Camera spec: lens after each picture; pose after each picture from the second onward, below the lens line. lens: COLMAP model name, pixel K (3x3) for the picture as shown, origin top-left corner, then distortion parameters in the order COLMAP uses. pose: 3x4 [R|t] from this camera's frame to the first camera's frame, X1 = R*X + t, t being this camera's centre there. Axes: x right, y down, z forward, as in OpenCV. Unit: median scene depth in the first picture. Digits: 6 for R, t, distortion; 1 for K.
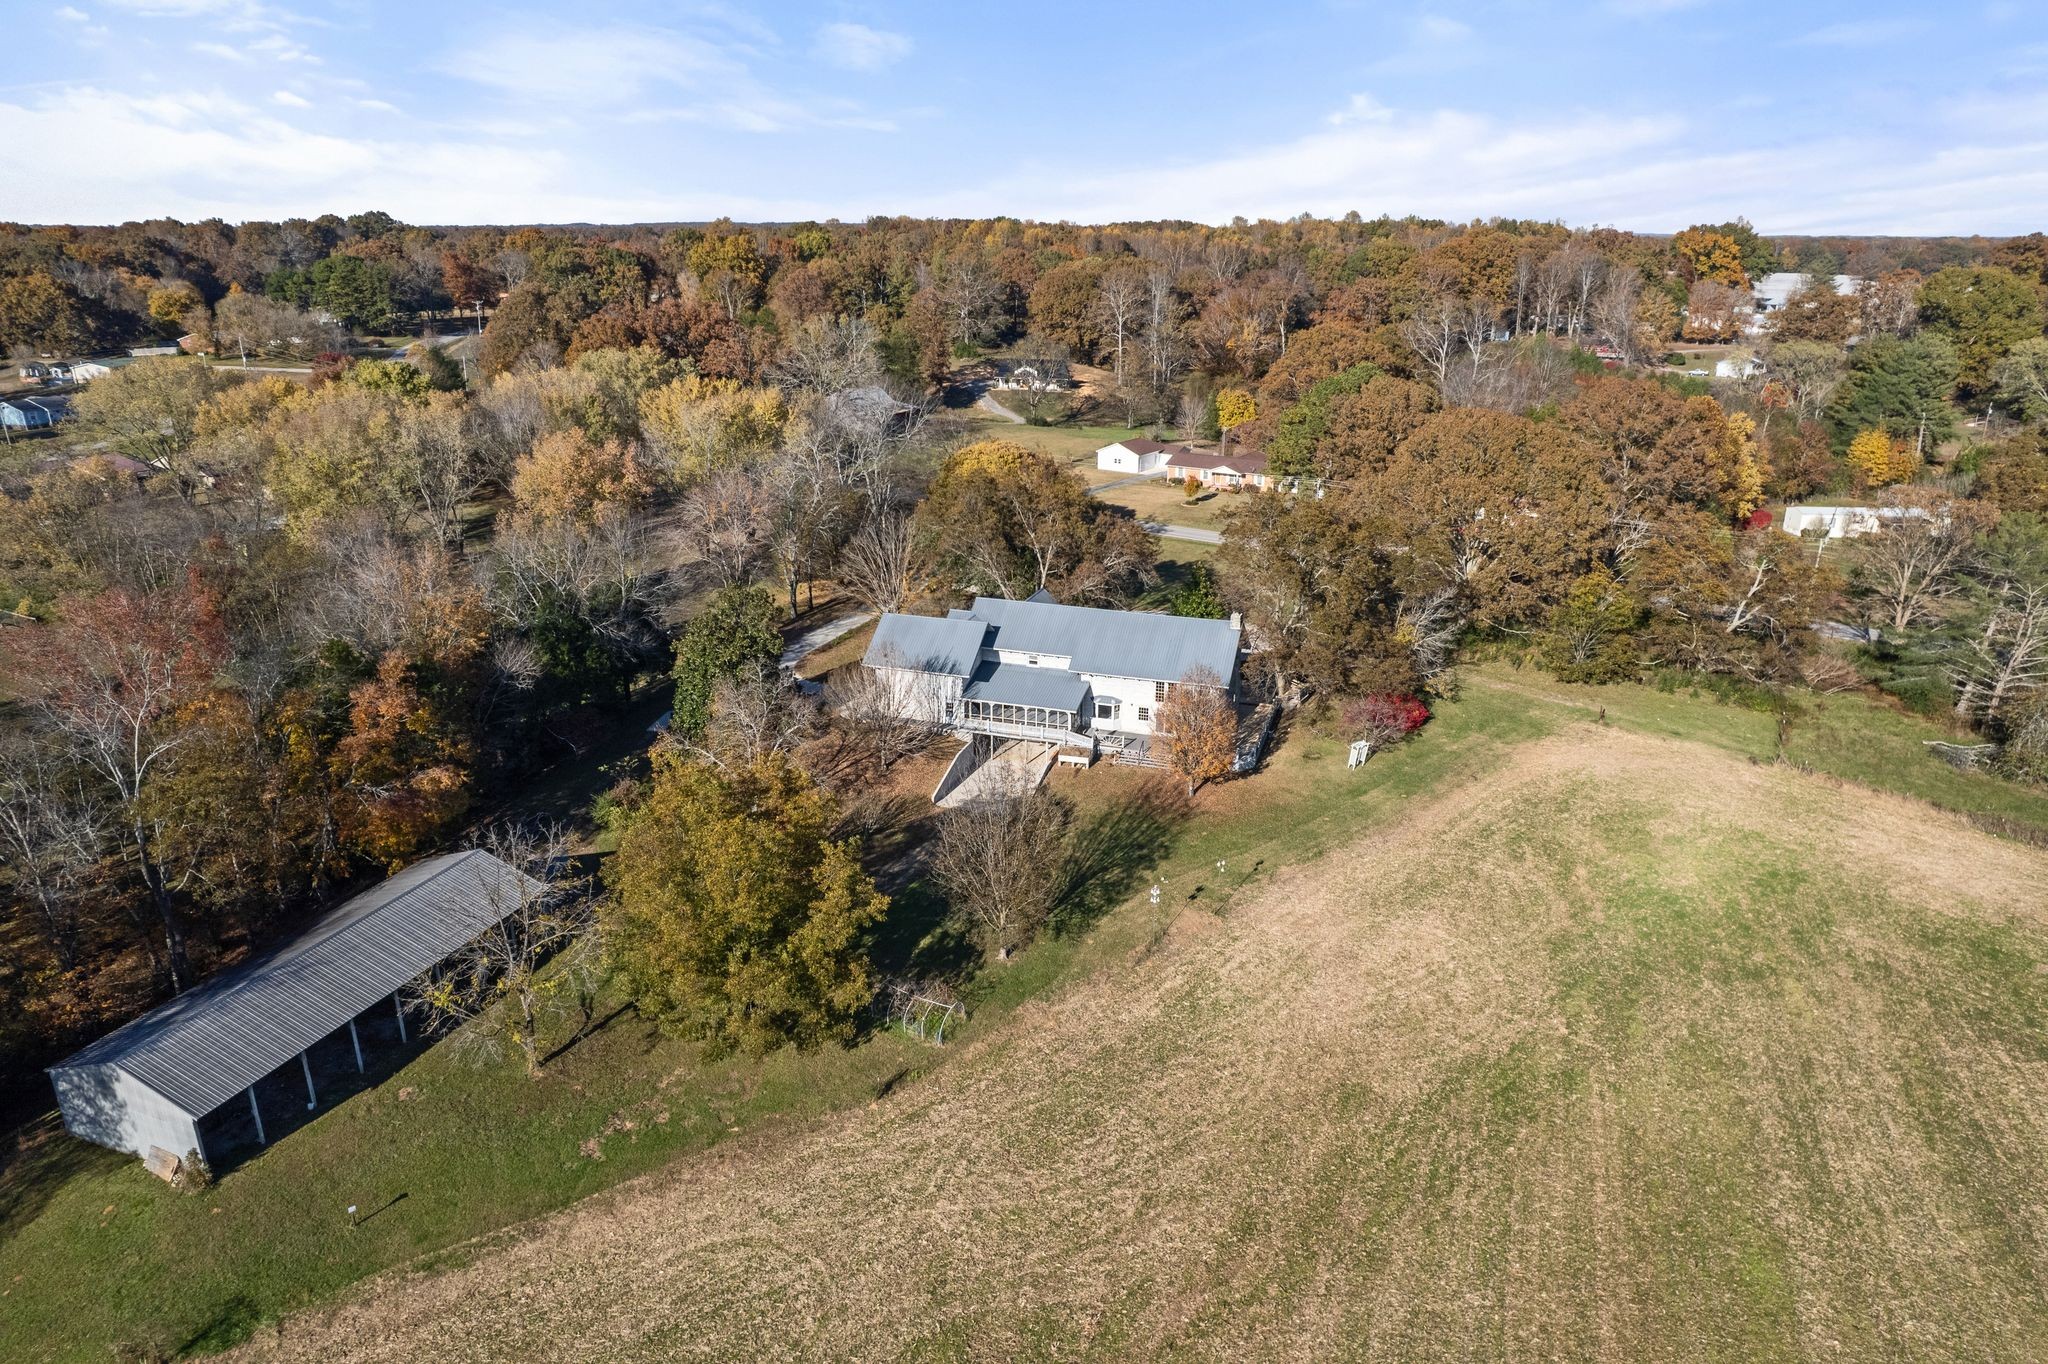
lens RADIAL K [[1305.0, 0, 1012.7], [0, 1305.0, 690.2], [0, 0, 1]] dist [-0.051314, 0.007492]
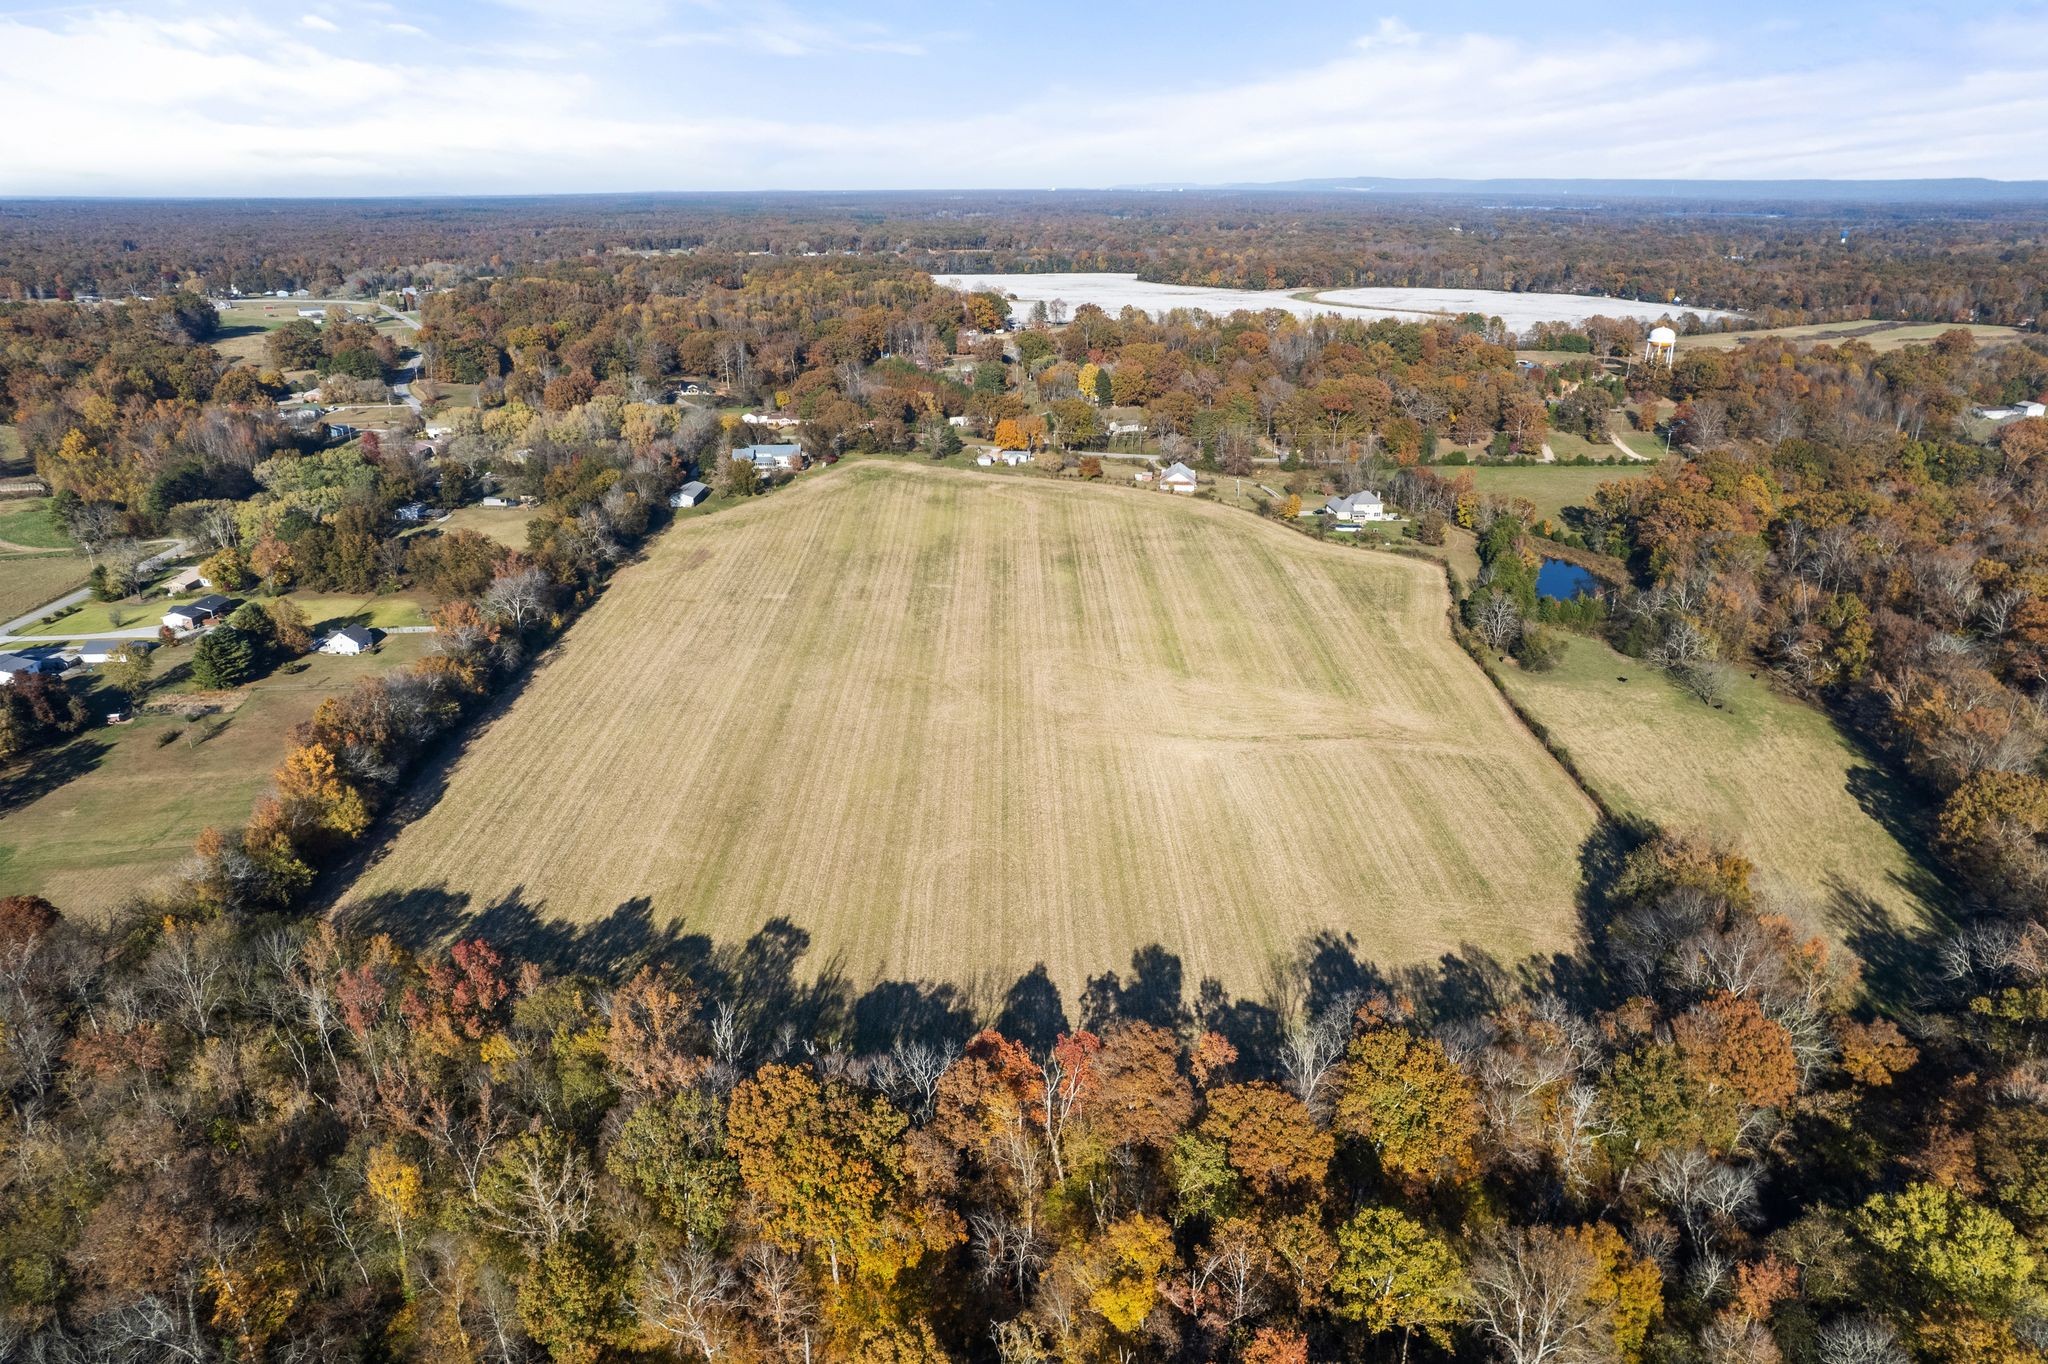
lens RADIAL K [[1305.0, 0, 1032.0], [0, 1305.0, 676.4], [0, 0, 1]] dist [-0.051314, 0.007492]
pose [[0.924778, -0.134635, 0.355891, -1.027558], [0.127051, 0.990888, 0.044716, 0.811089], [-0.358669, 0.003864, 0.933457, -4.554286]]
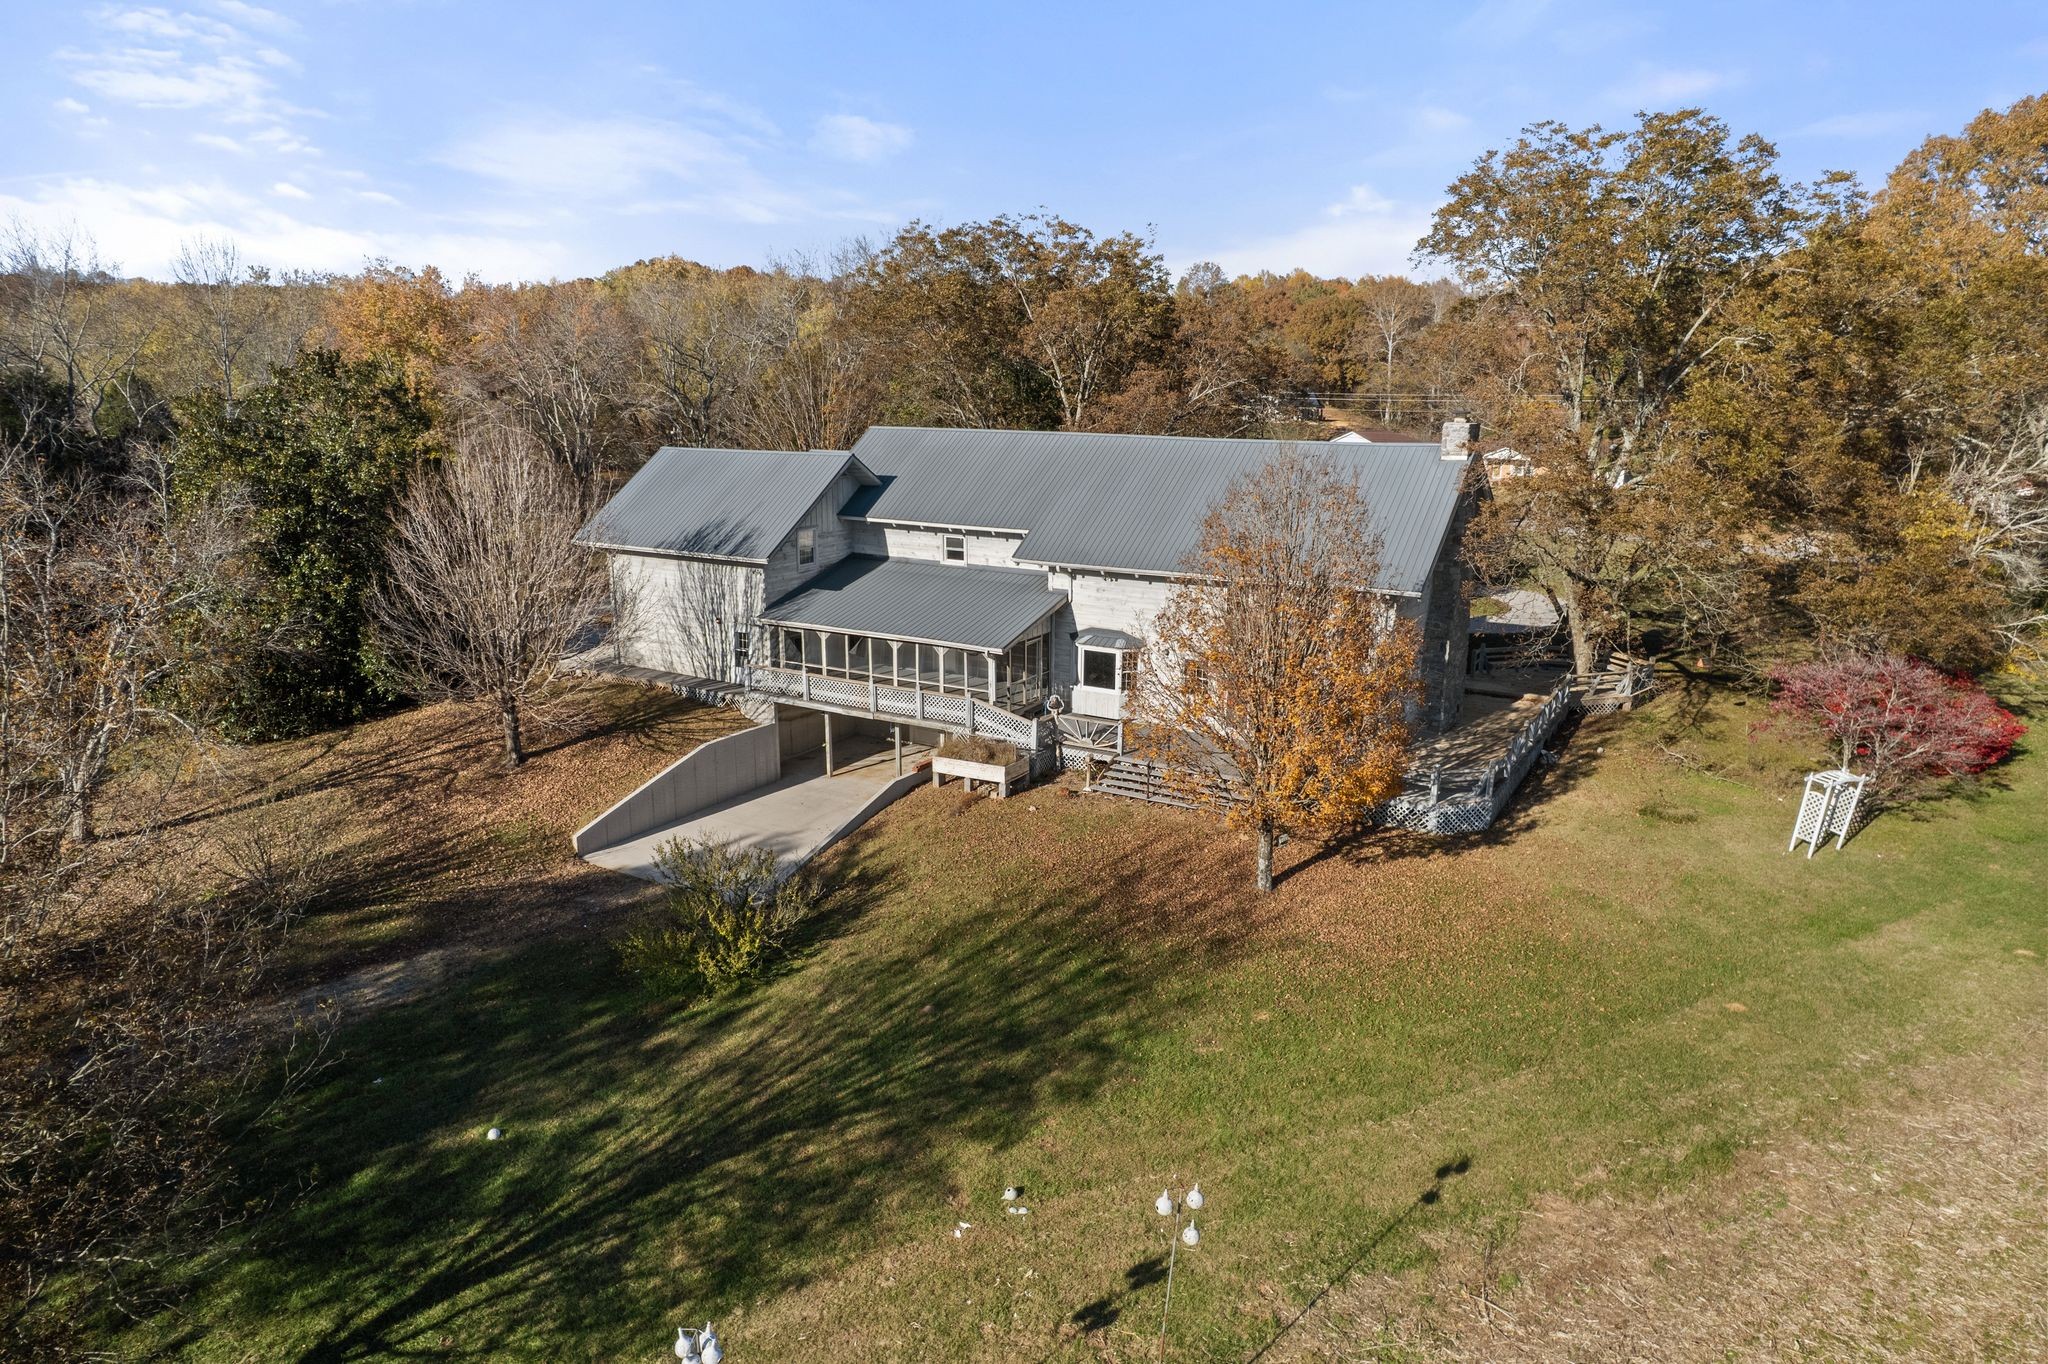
lens RADIAL K [[1305.0, 0, 1020.1], [0, 1305.0, 672.3], [0, 0, 1]] dist [-0.051314, 0.007492]
pose [[0.974864, 0.052294, -0.216578, 0.131846], [-0.077555, 0.990920, -0.109828, 0.062185], [0.208868, 0.123864, 0.970068, 0.616724]]
